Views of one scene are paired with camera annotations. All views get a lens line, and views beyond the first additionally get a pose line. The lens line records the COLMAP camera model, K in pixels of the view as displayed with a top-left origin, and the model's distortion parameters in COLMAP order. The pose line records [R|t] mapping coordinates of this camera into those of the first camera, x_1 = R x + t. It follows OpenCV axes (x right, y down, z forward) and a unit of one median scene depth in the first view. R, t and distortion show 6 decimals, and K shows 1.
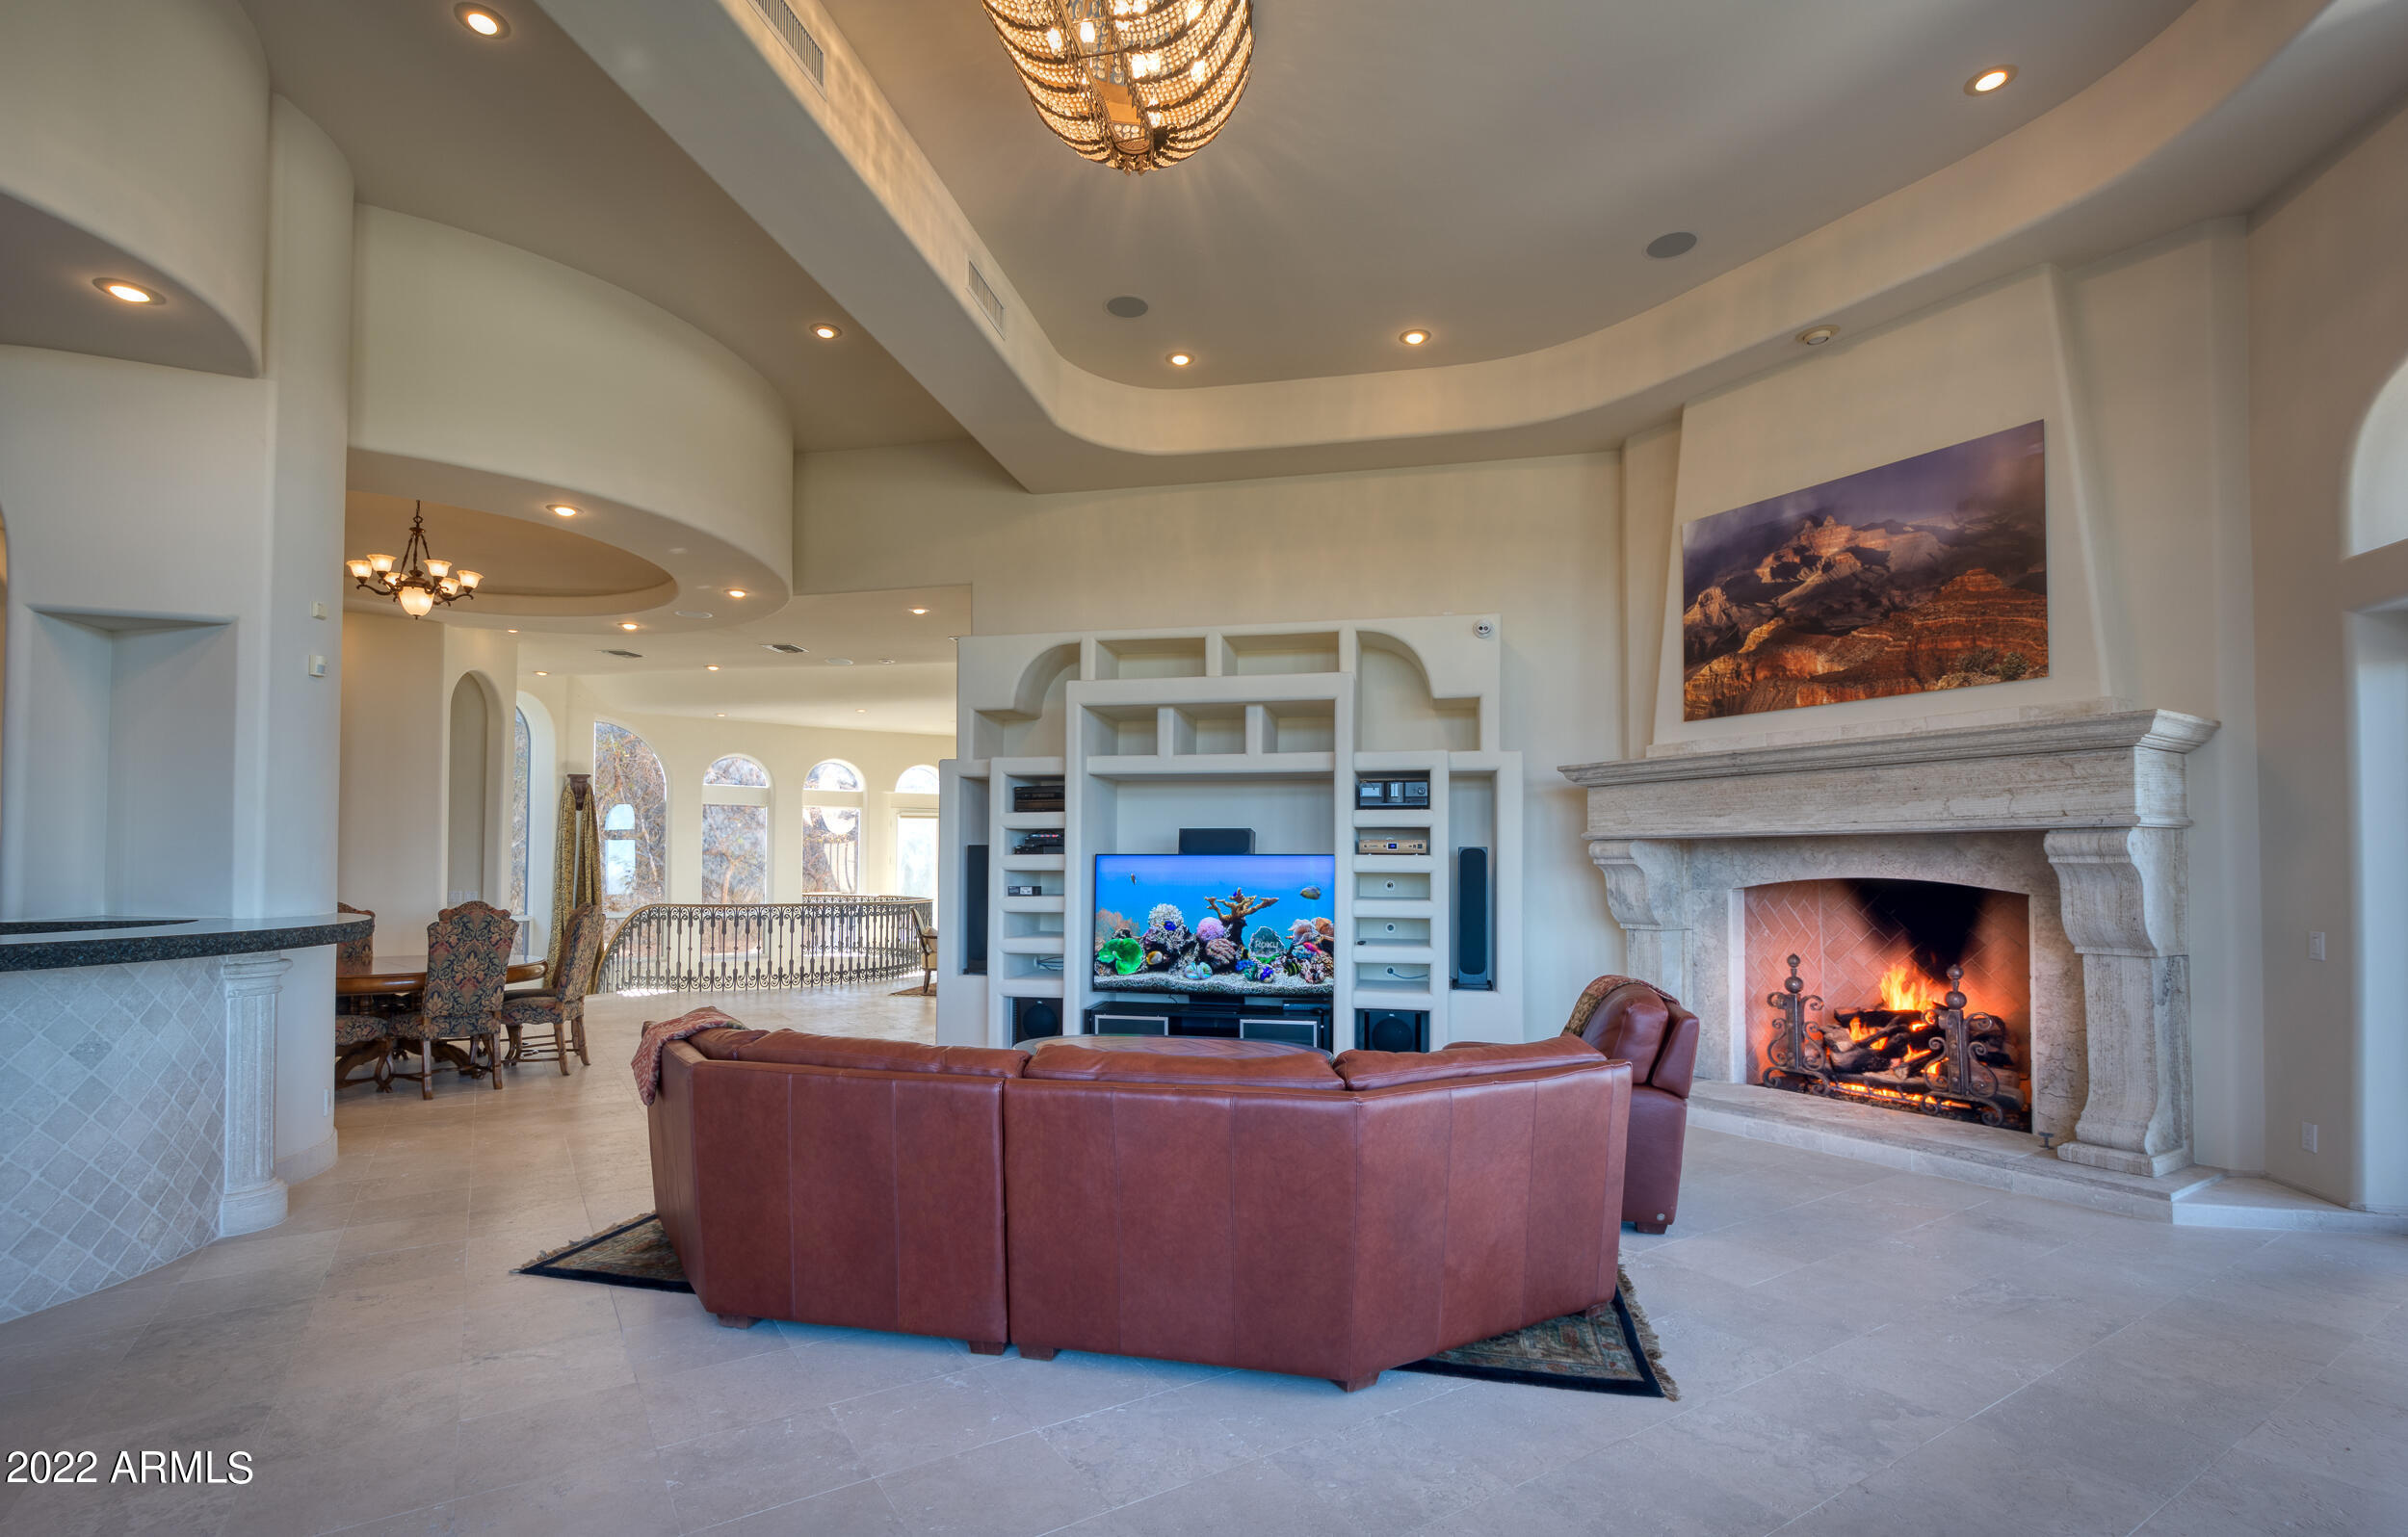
lens RADIAL K [[1071.6, 0, 1169.6], [0, 1071.6, 843.5], [0, 0, 1]] dist [-0.002884, -0.000847]
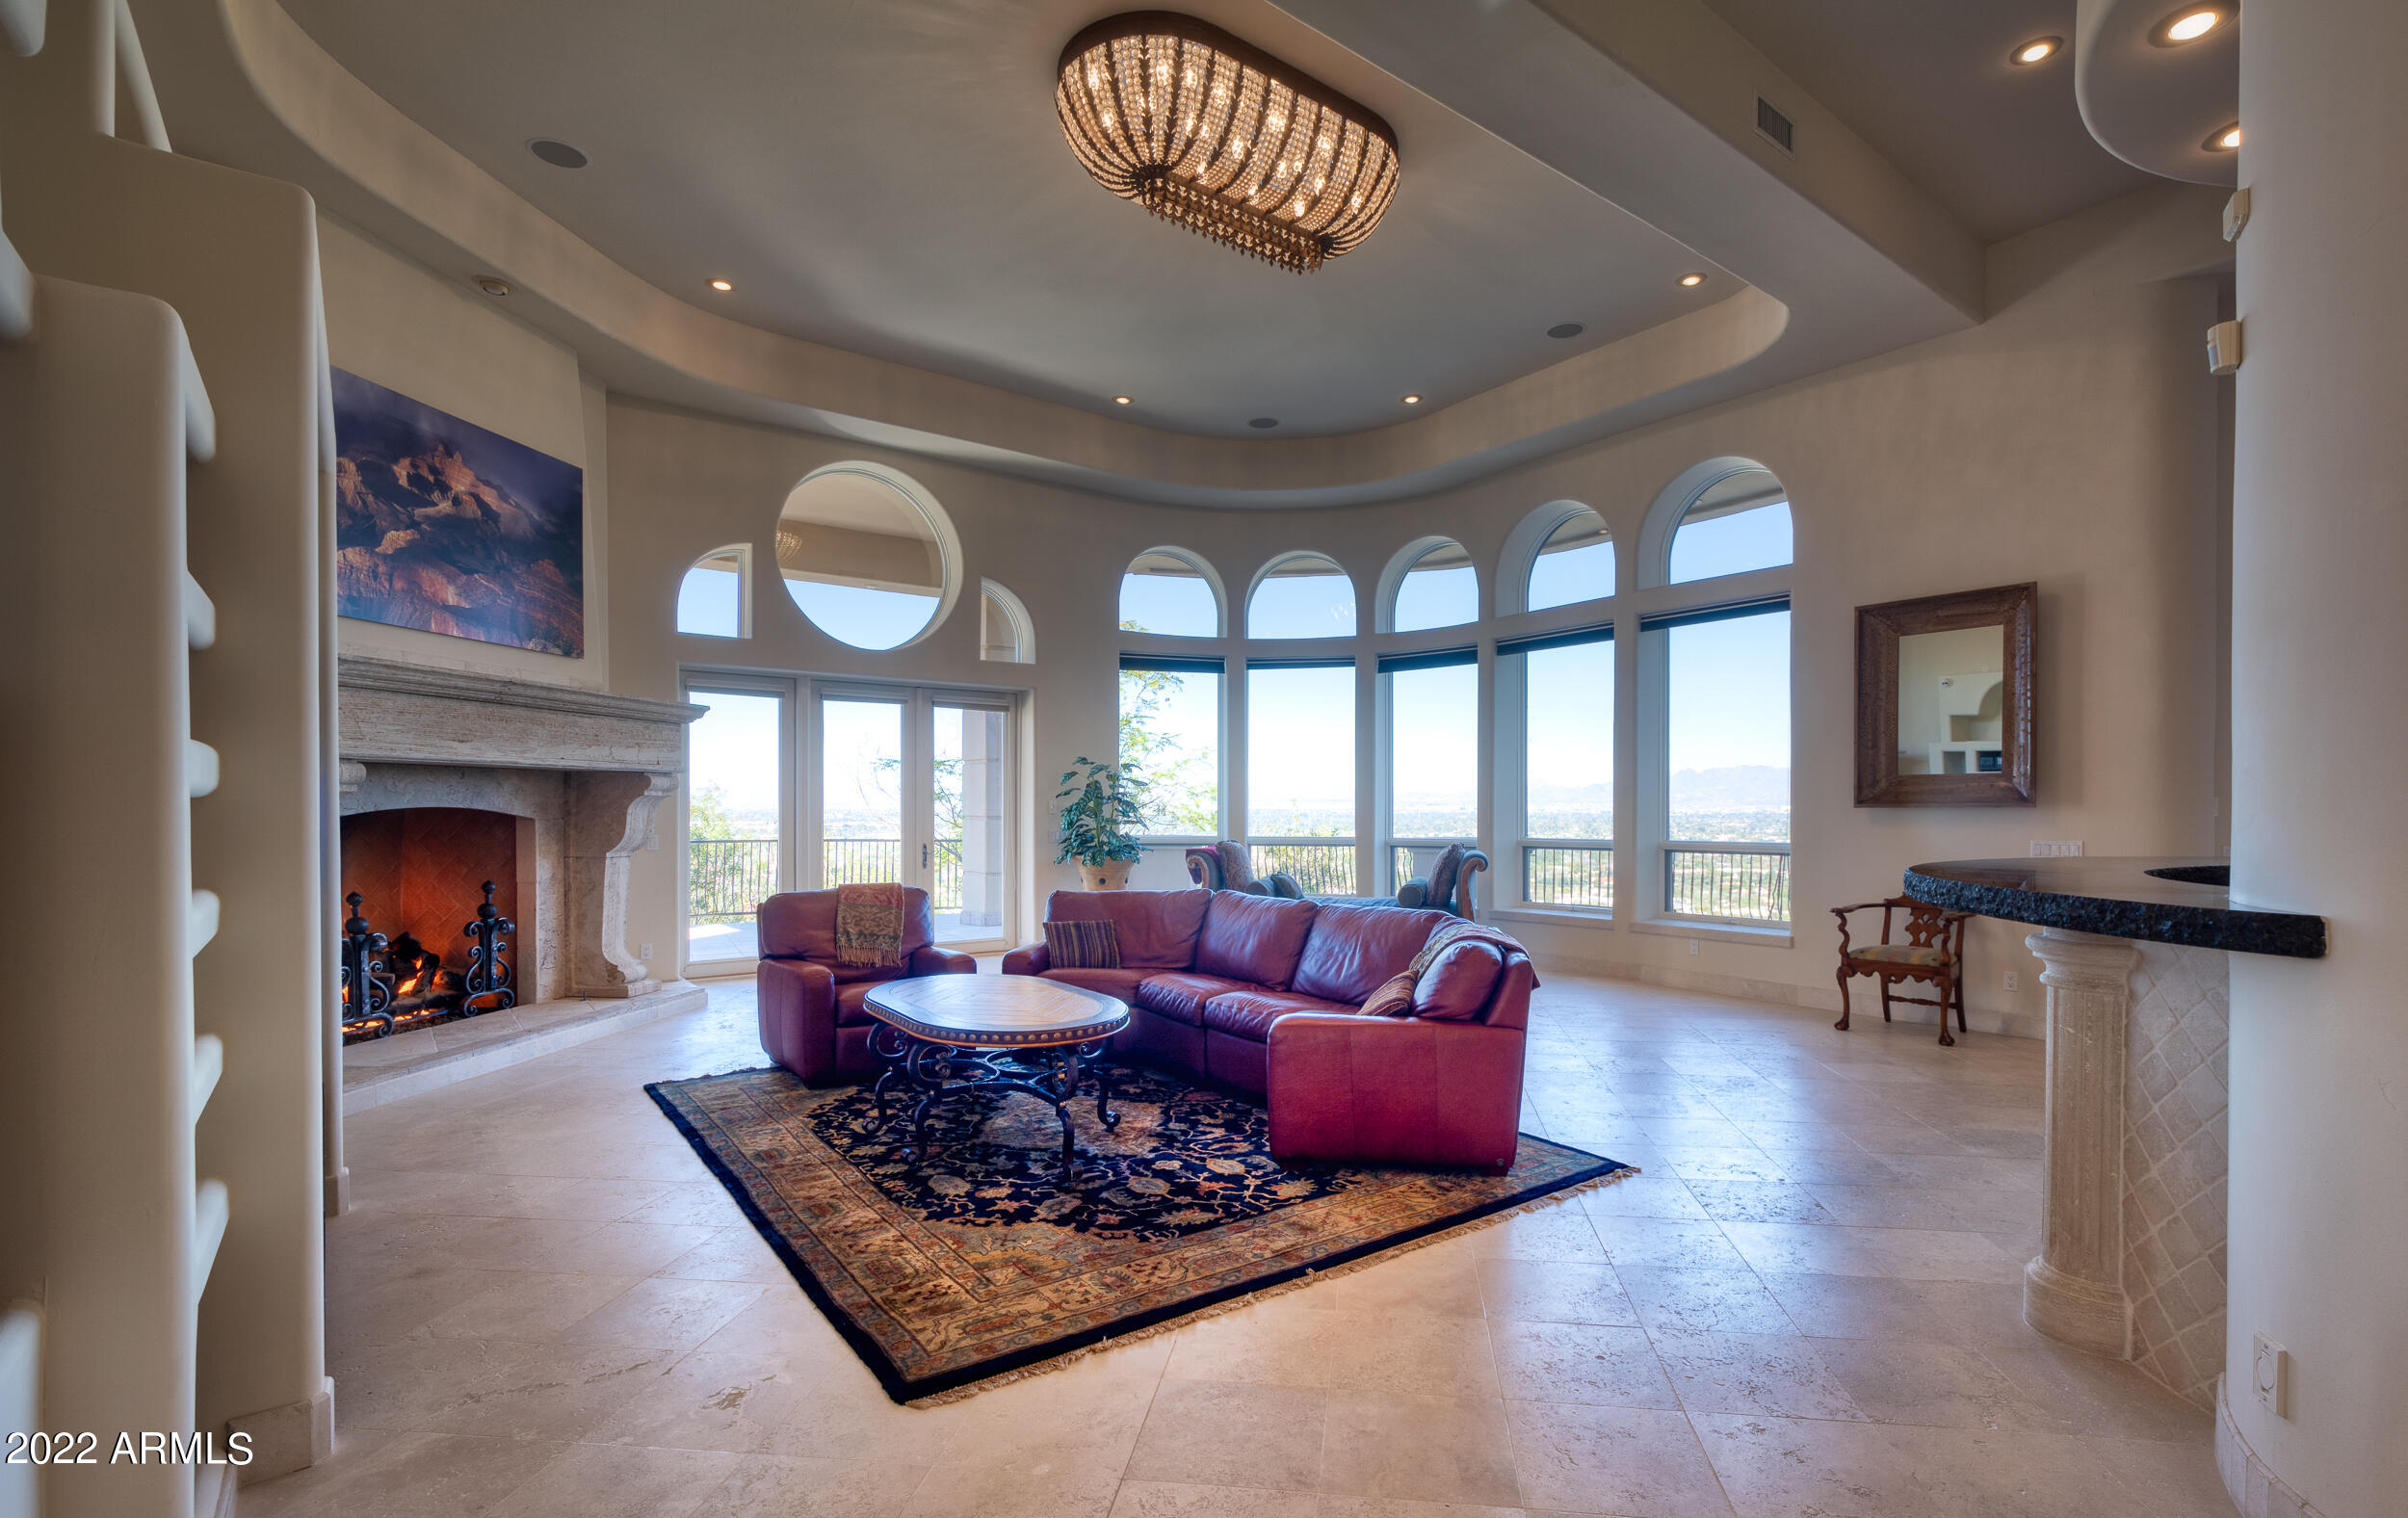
lens RADIAL K [[1112.4, 0, 1258.6], [0, 1112.4, 819.7], [0, 0, 1]] dist [0.000895, 0.000121]
pose [[-0.778548, -0.011471, 0.627480, -0.614827], [-0.018668, 0.999814, -0.004885, 0.033275], [-0.627307, -0.015517, -0.778617, 1.276557]]
